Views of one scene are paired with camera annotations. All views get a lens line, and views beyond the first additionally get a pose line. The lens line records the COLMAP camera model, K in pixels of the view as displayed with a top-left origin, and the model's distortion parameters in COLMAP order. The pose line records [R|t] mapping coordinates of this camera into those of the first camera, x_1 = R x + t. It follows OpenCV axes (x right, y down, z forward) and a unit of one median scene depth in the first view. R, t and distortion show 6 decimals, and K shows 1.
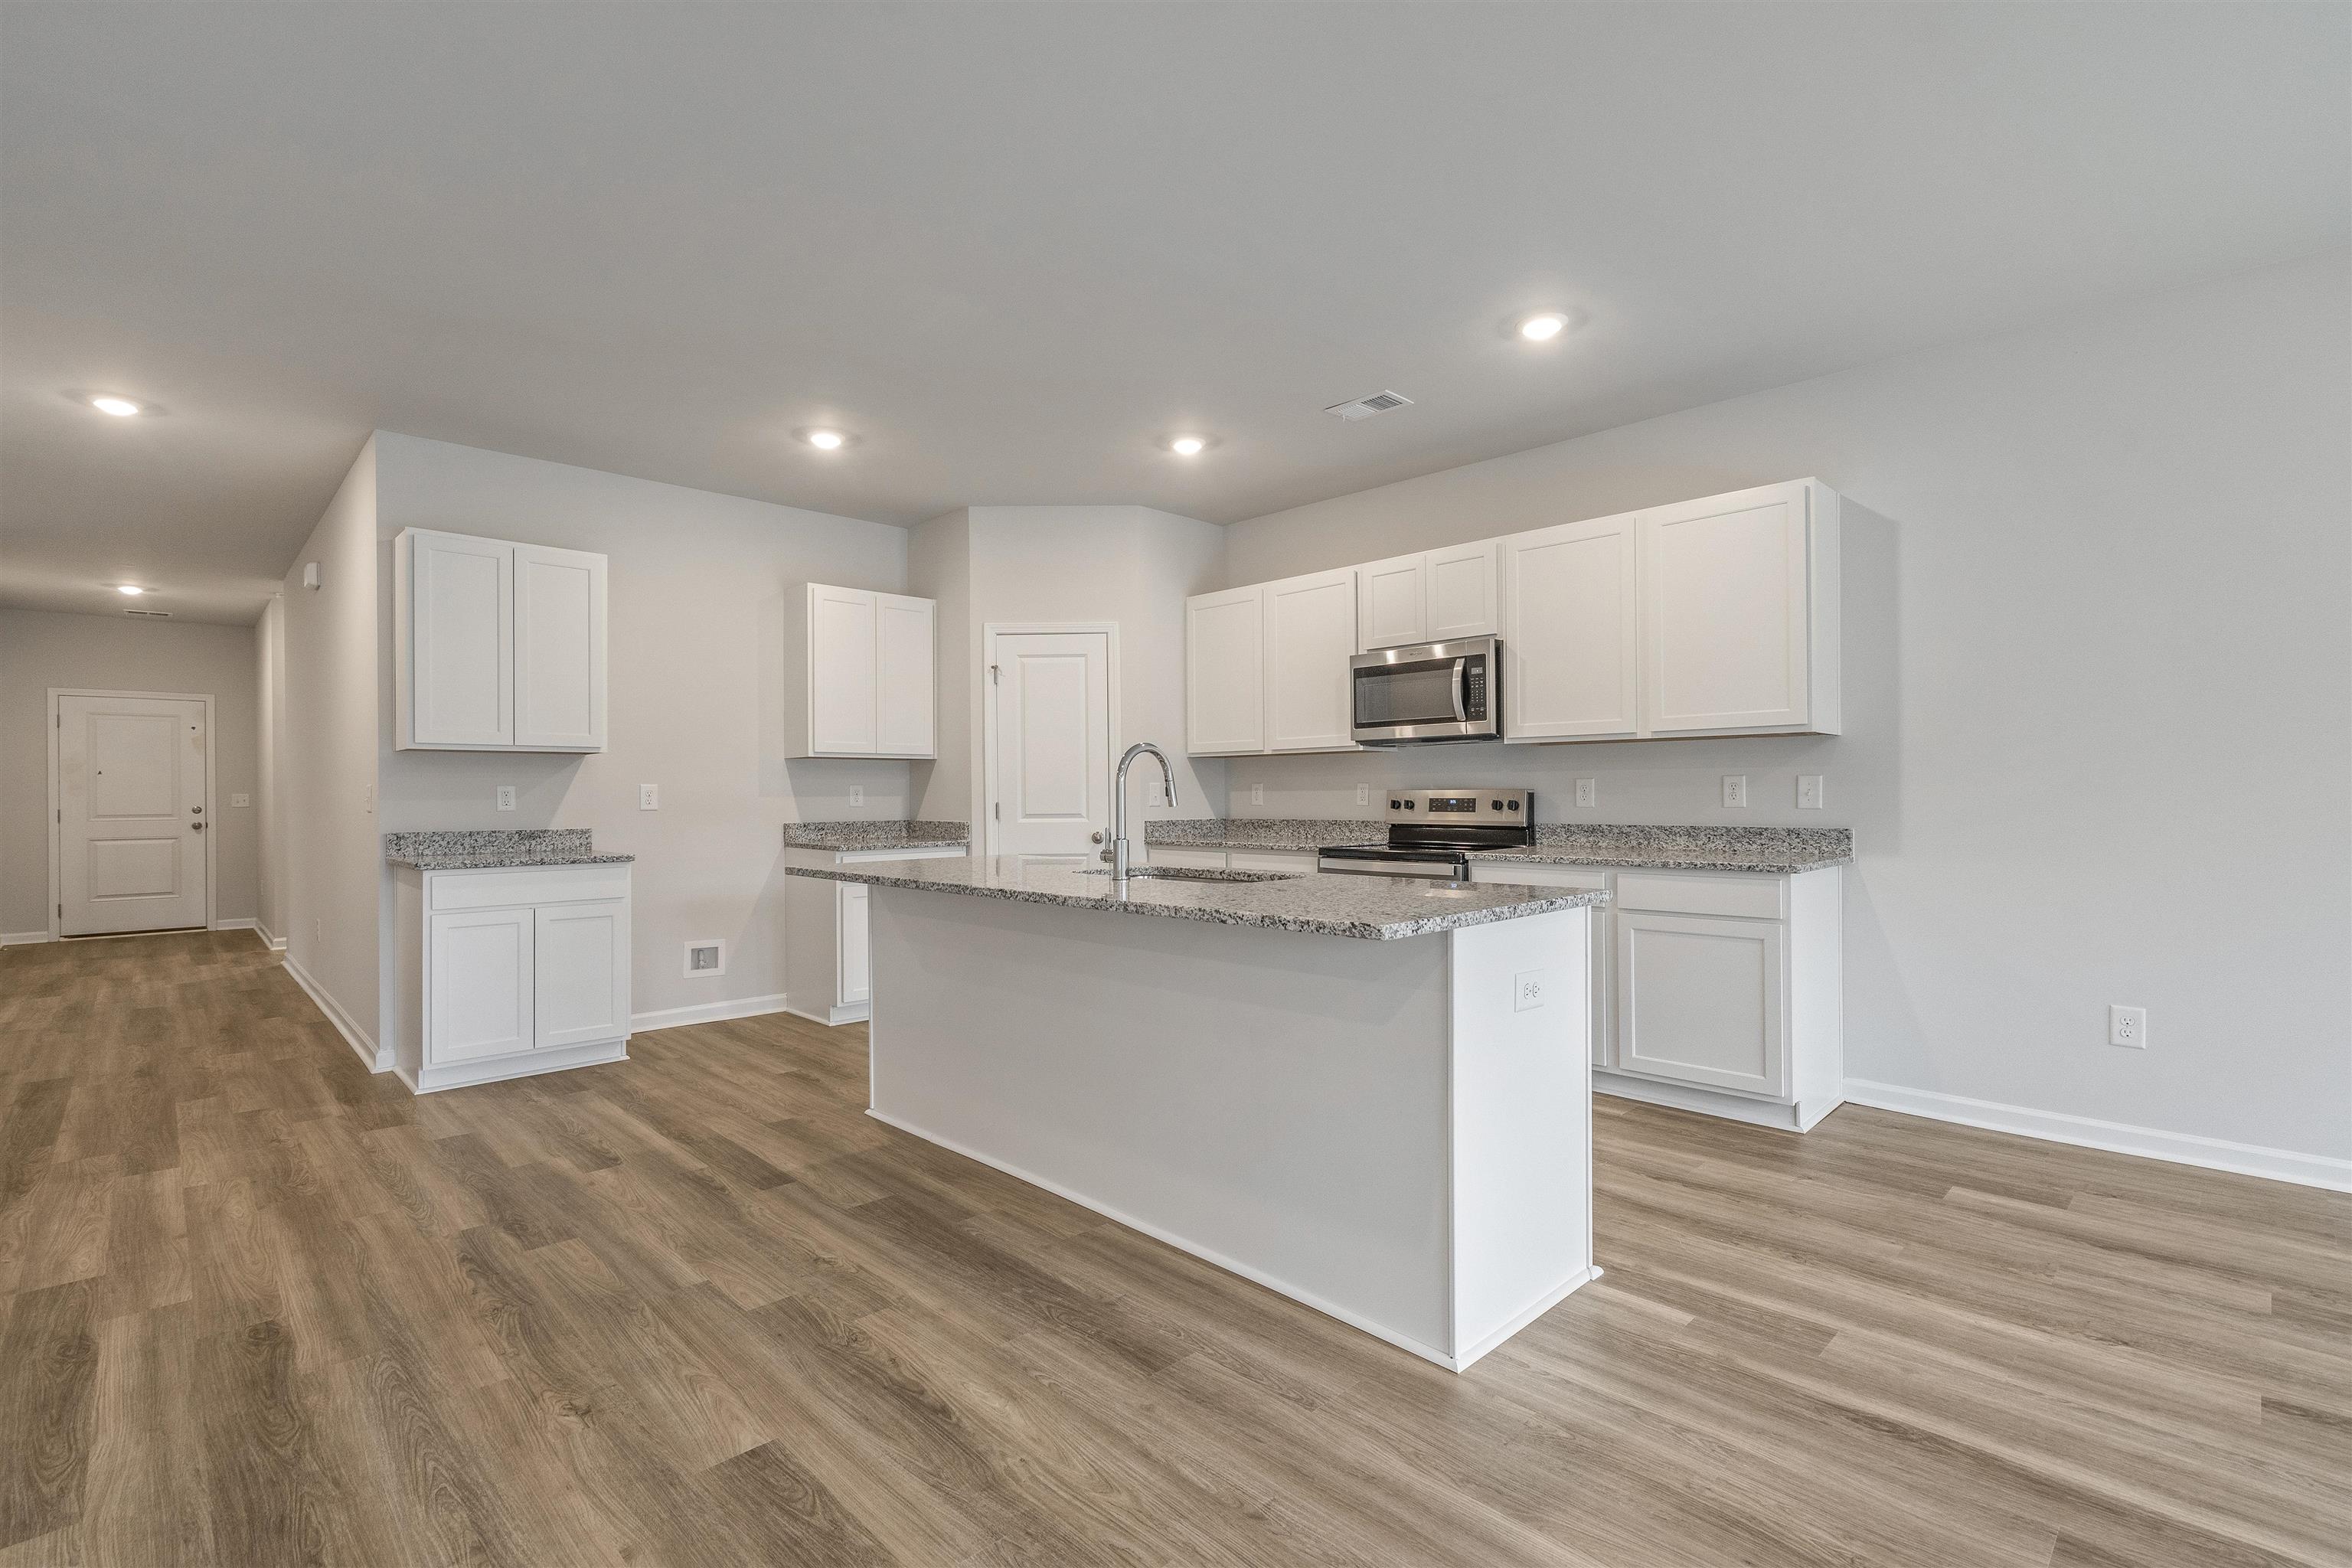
lens RADIAL K [[1063.3, 0, 1179.3], [0, 1063.3, 794.0], [0, 0, 1]] dist [-0.006462, 0.001411]
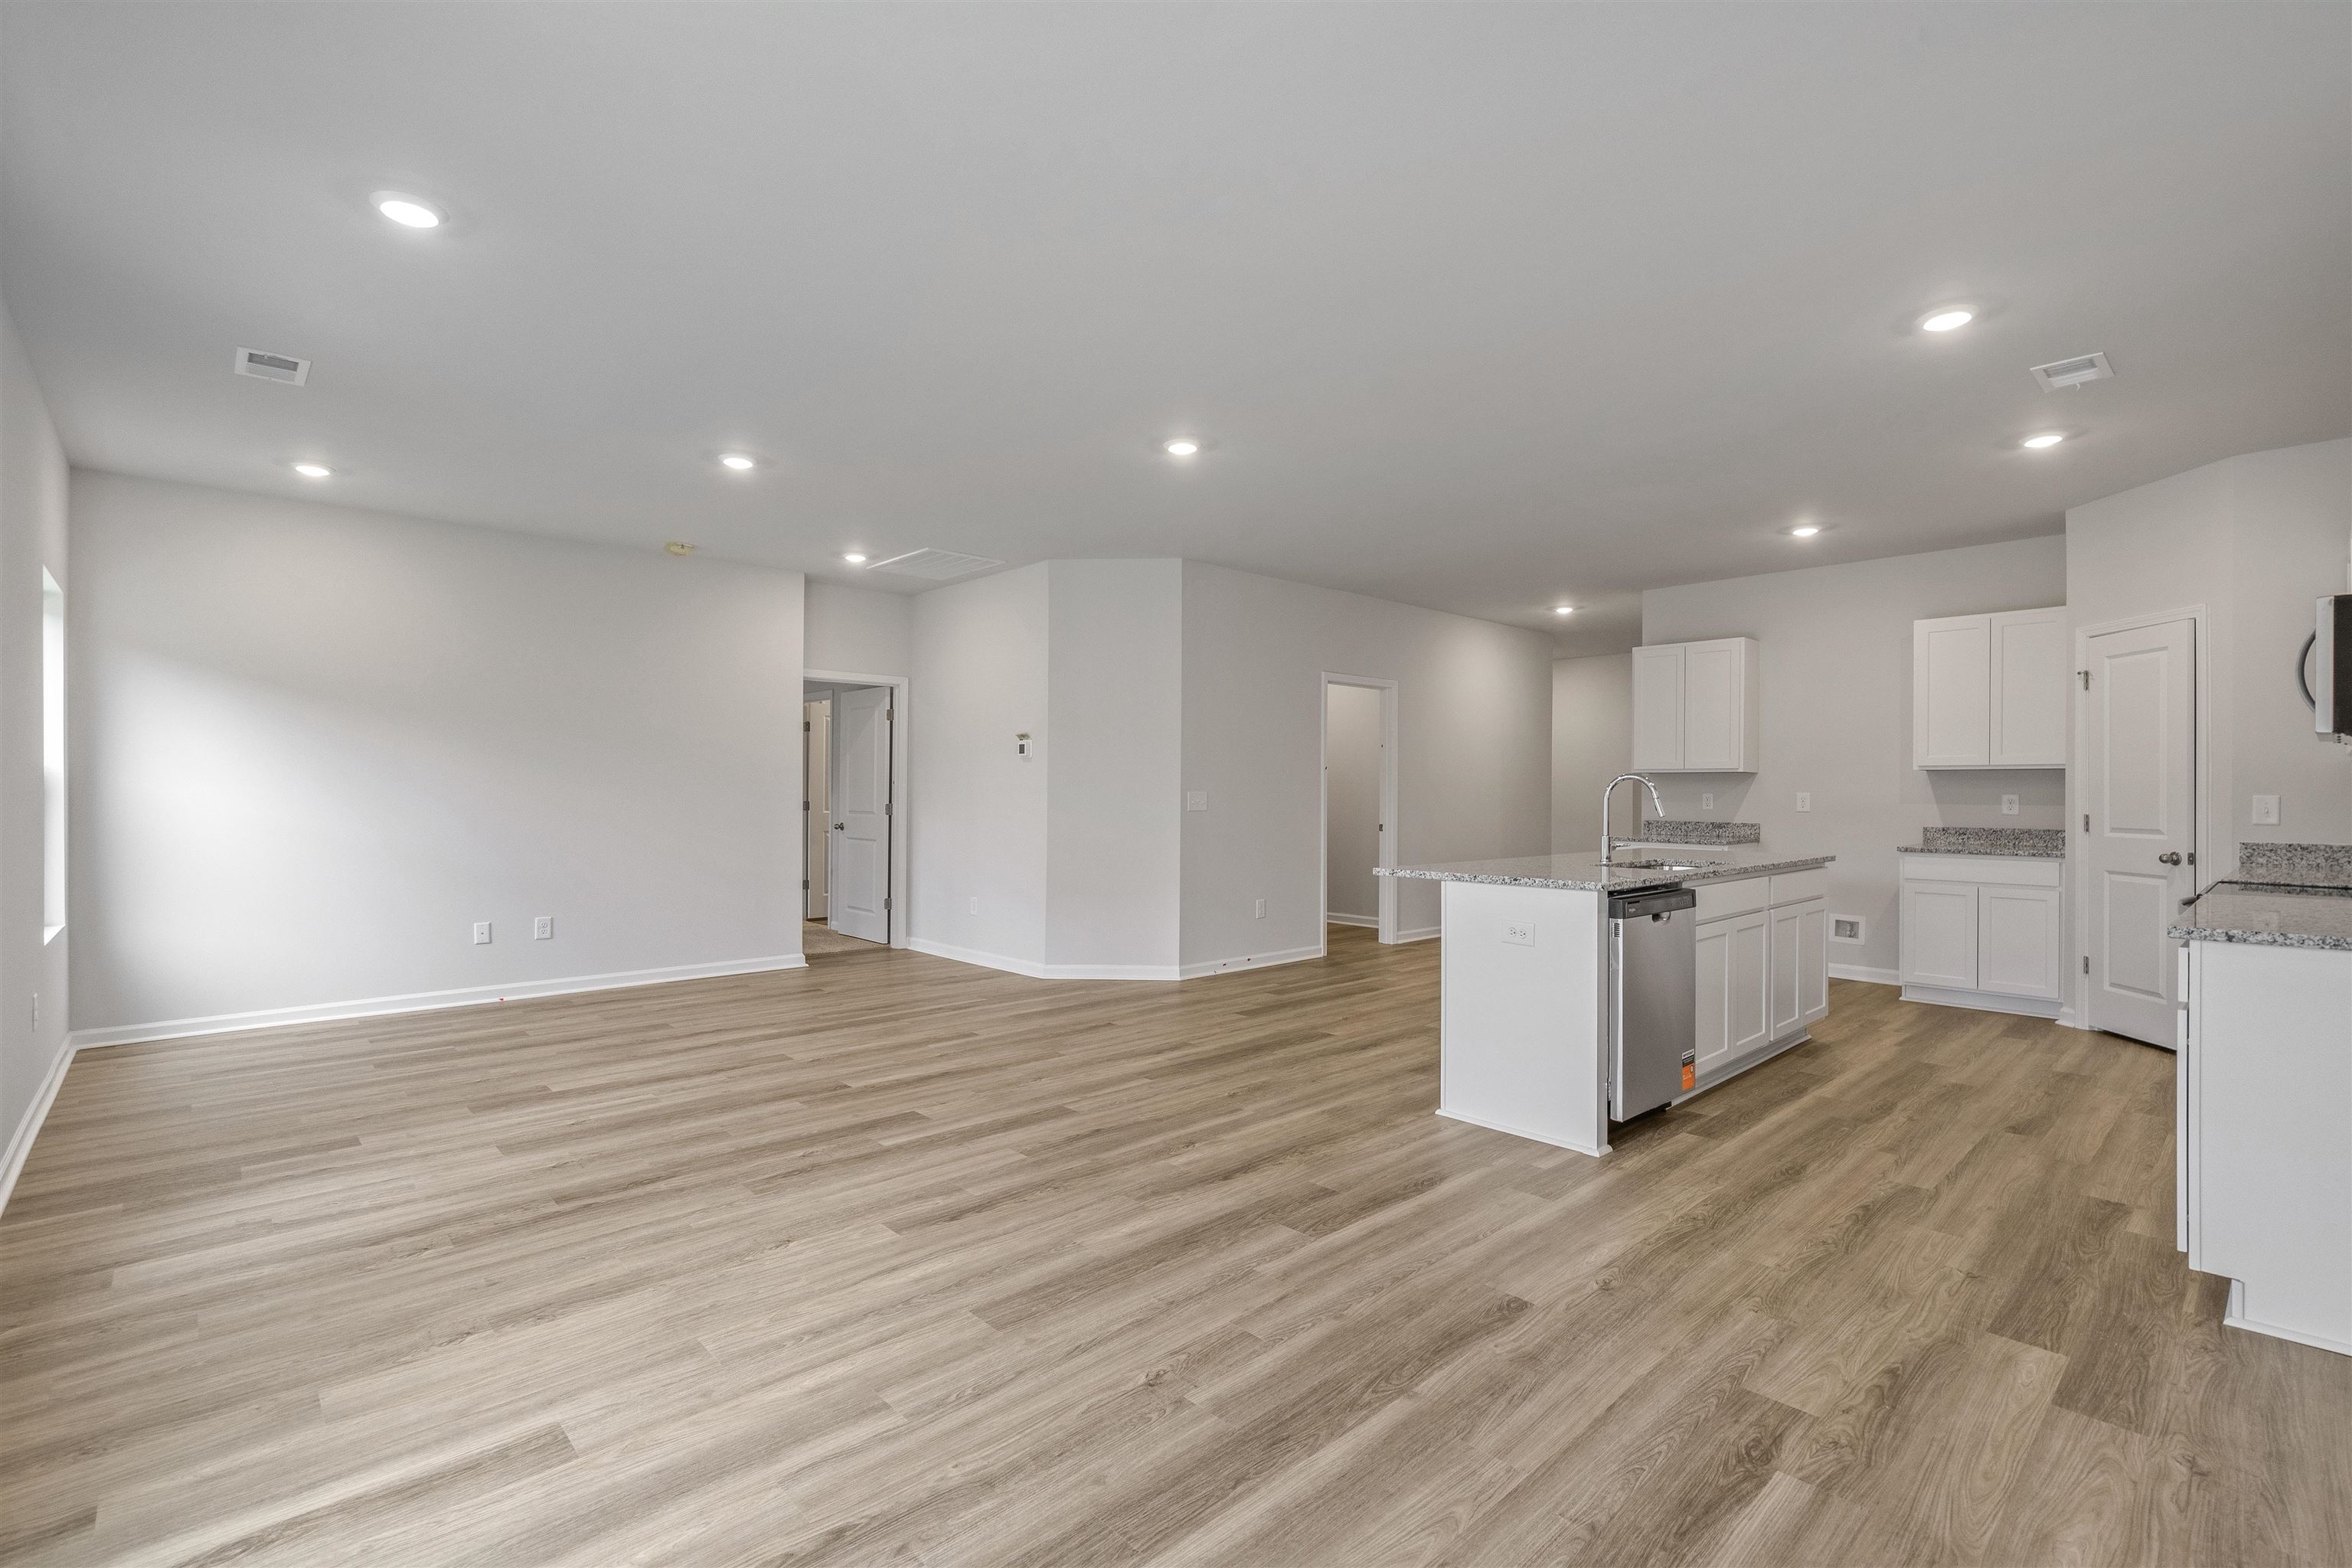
lens RADIAL K [[1063.3, 0, 1183.4], [0, 1063.3, 789.0], [0, 0, 1]] dist [-0.006462, 0.001411]
pose [[-0.014731, 0.003719, -0.999885, 1.213371], [-0.002821, 0.999989, 0.003761, -0.024036], [0.999888, 0.002876, -0.014720, 0.318023]]
